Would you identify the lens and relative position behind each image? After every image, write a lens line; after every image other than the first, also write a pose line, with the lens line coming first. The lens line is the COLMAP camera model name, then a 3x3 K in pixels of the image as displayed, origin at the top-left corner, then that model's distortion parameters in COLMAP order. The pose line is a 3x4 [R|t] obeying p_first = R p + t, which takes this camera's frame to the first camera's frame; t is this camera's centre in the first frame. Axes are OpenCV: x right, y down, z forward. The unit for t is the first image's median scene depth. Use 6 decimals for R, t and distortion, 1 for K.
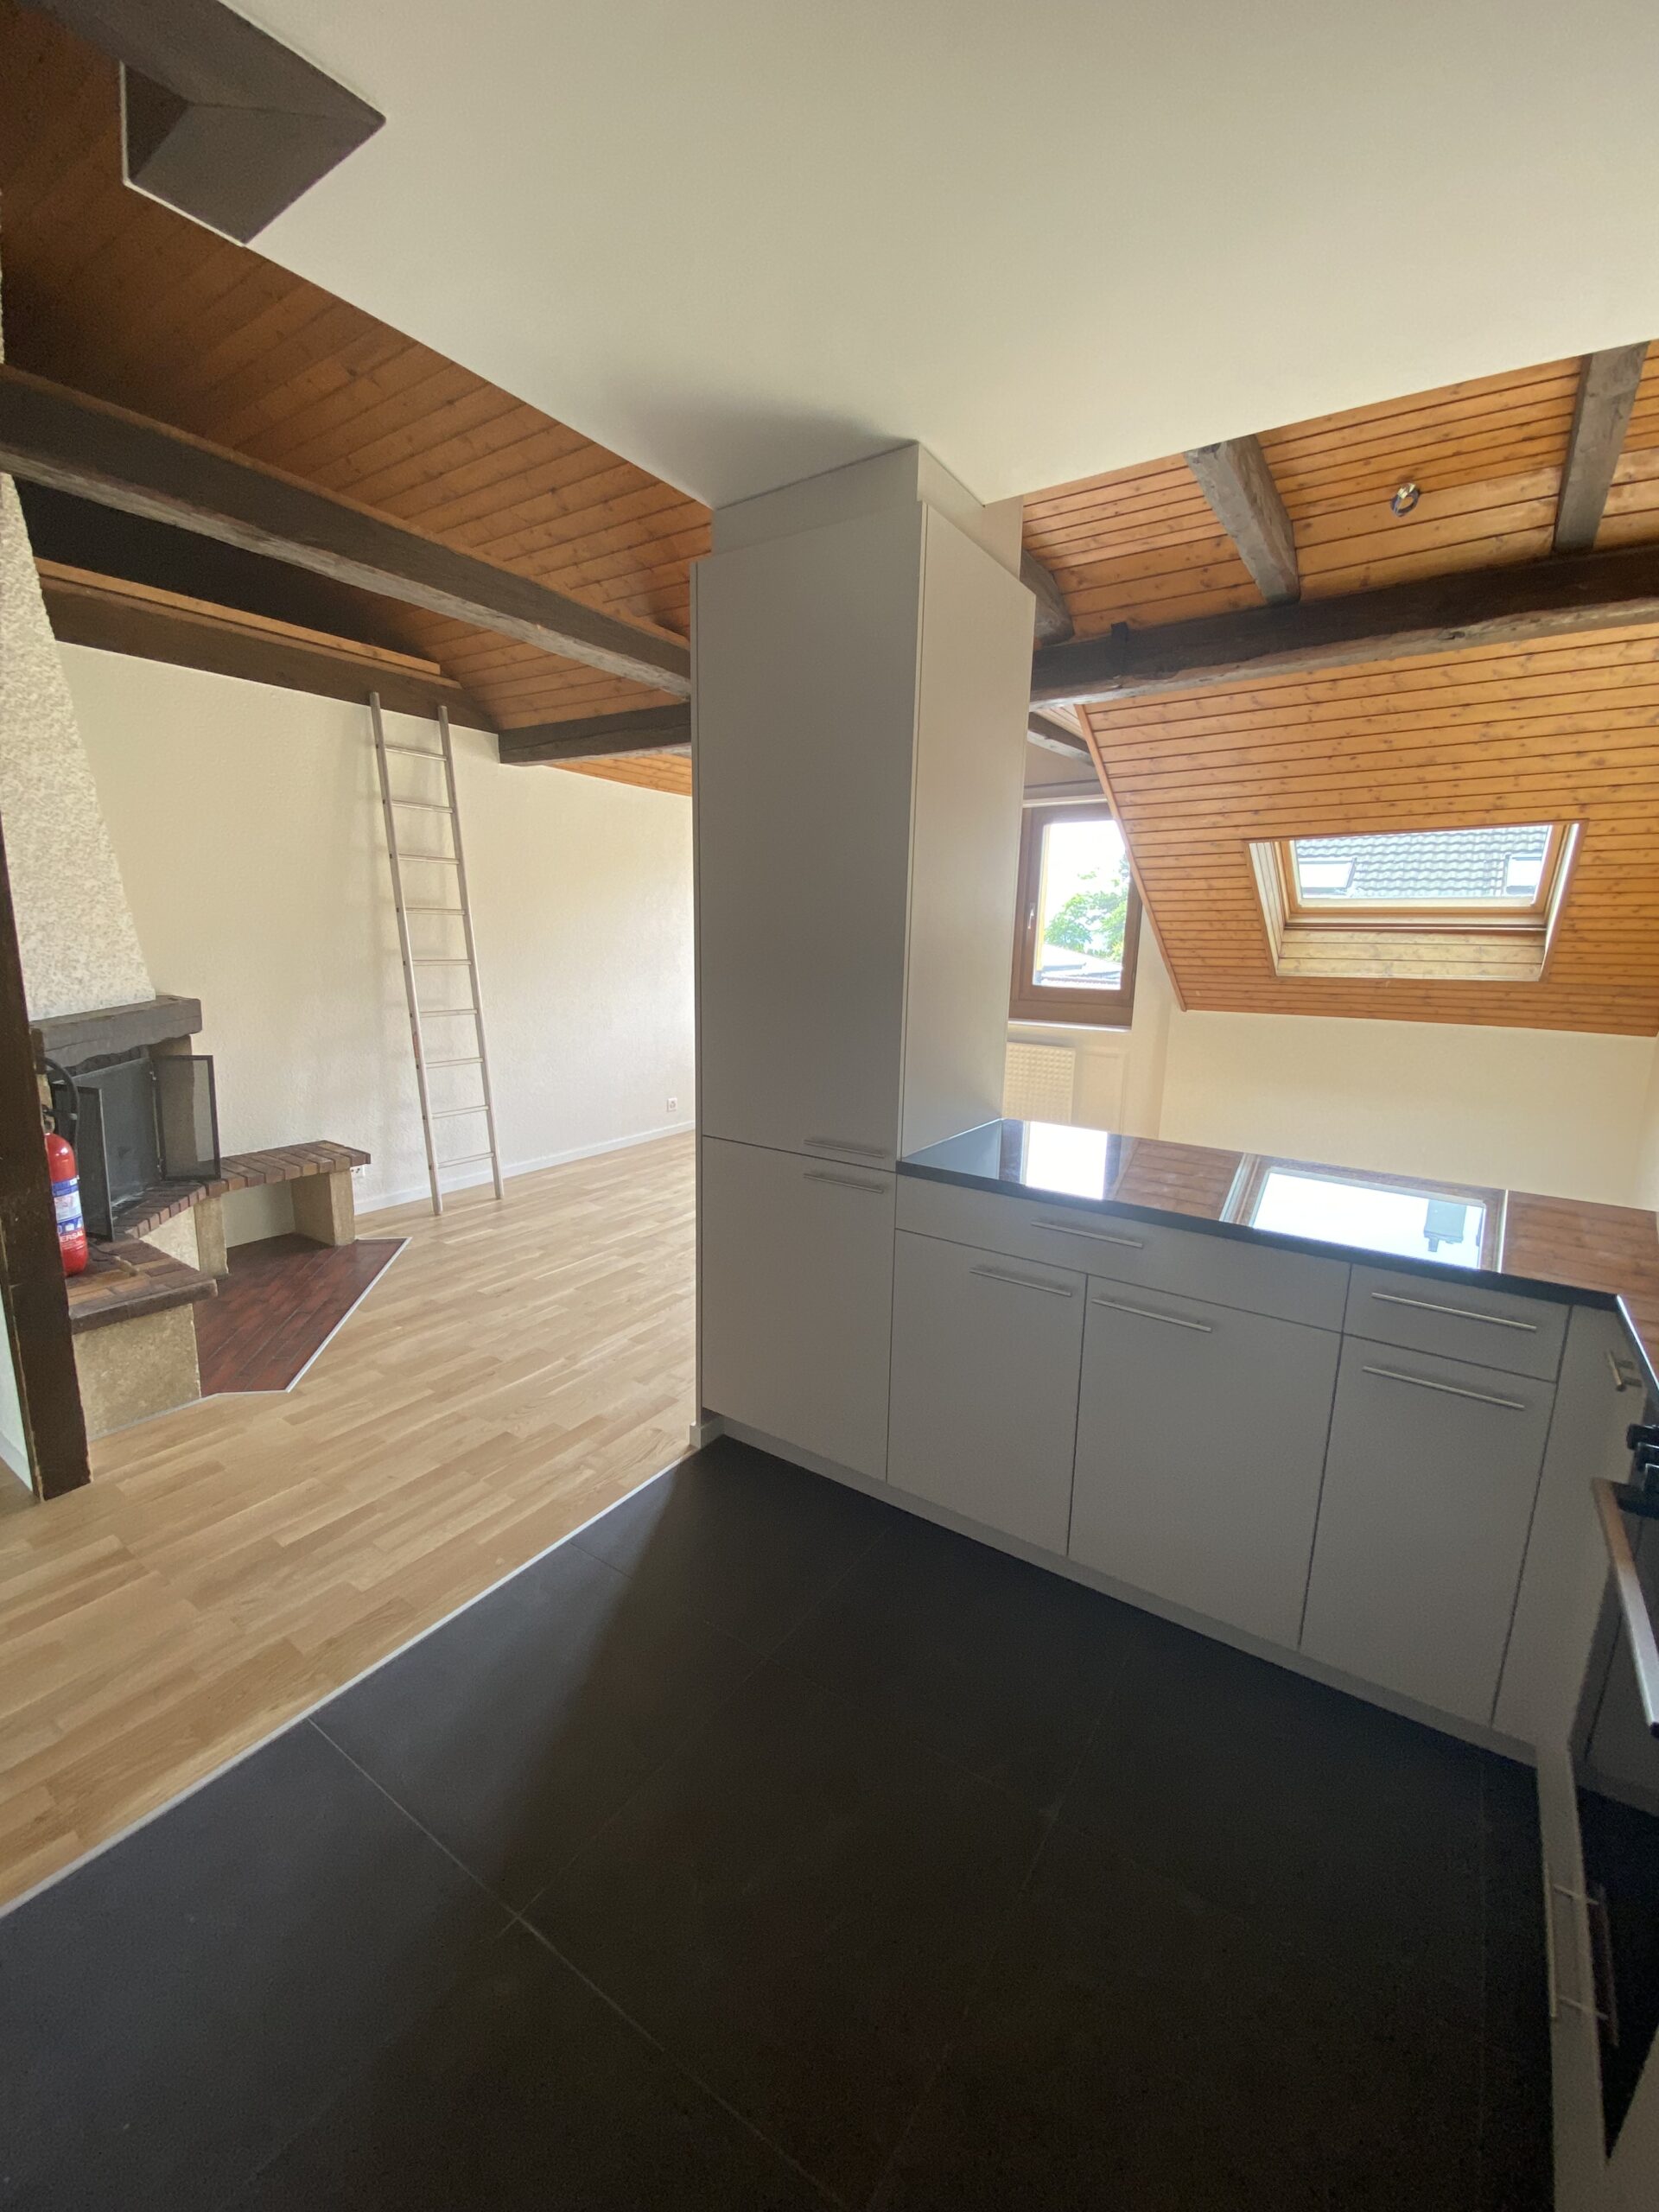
lens RADIAL K [[896.8, 0, 829.9], [0, 896.8, 1103.9], [0, 0, 1]] dist [-0.000269, -0.011482]
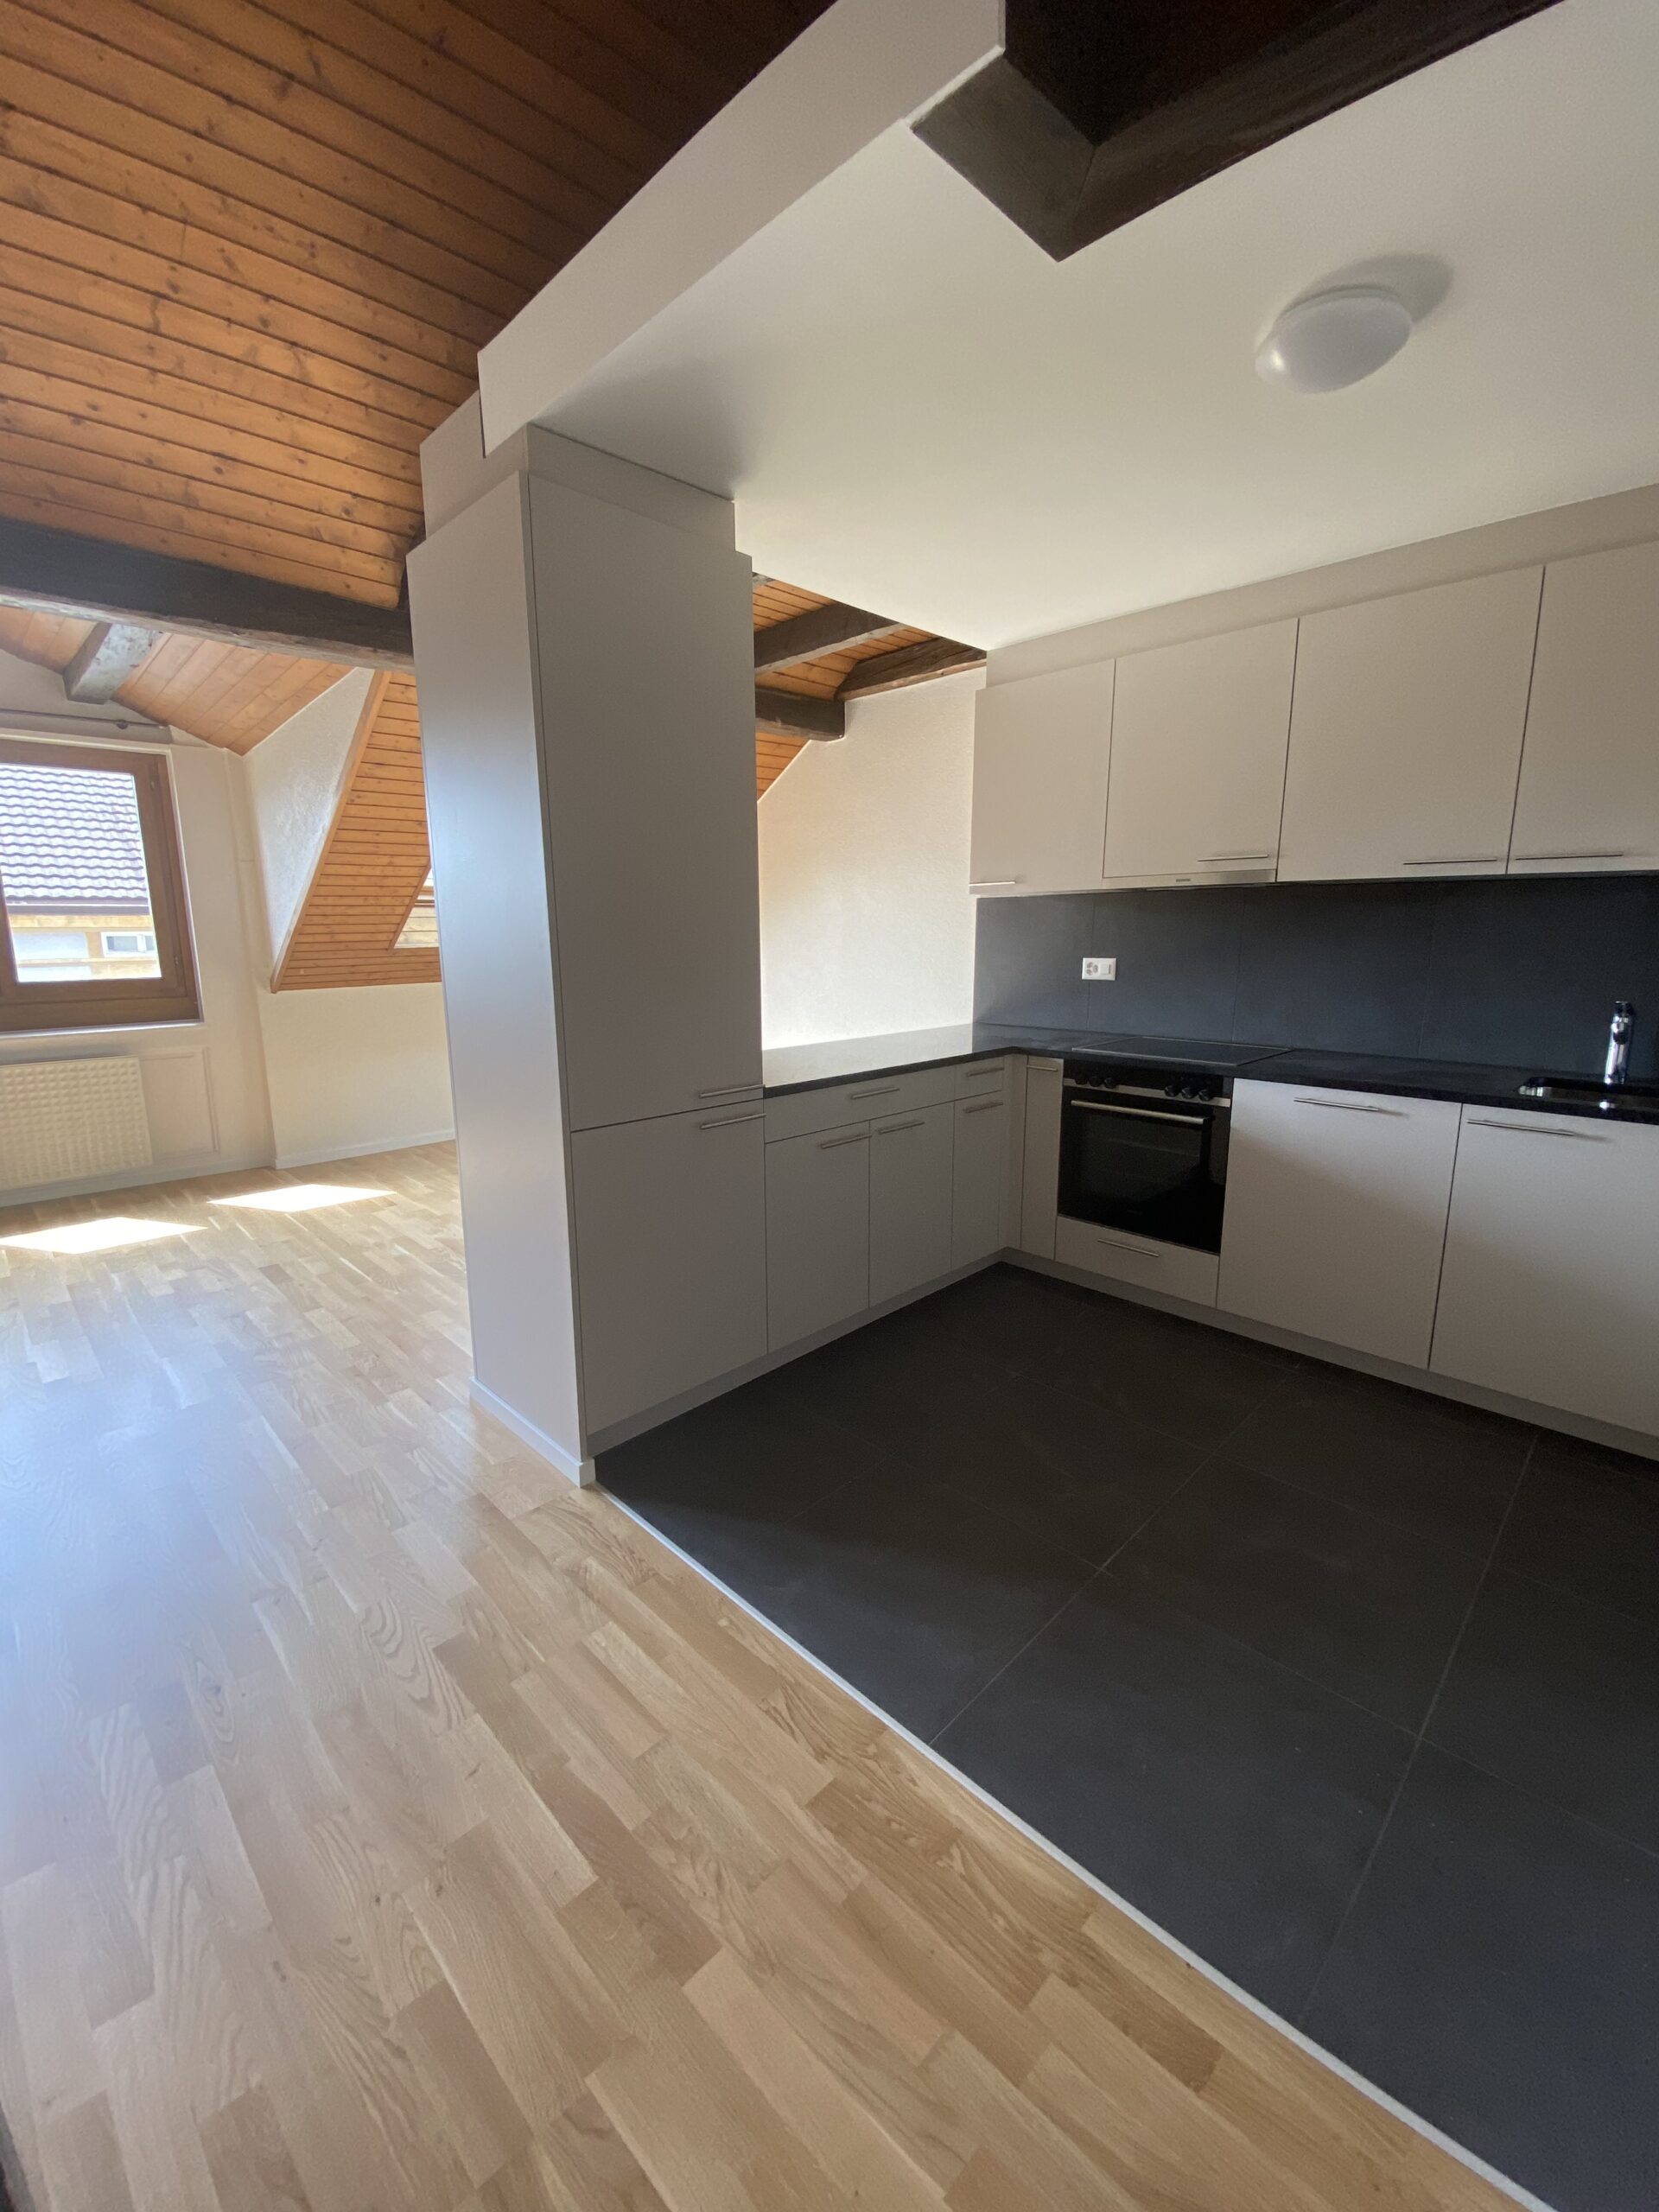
lens RADIAL K [[896.8, 0, 836.5], [0, 896.8, 1106.0], [0, 0, 1]] dist [-0.000269, -0.011482]
pose [[0.191045, -0.213157, 0.958158, -0.736598], [0.191173, 0.965525, 0.176678, -0.075009], [-0.962785, 0.149420, 0.225208, 0.424786]]
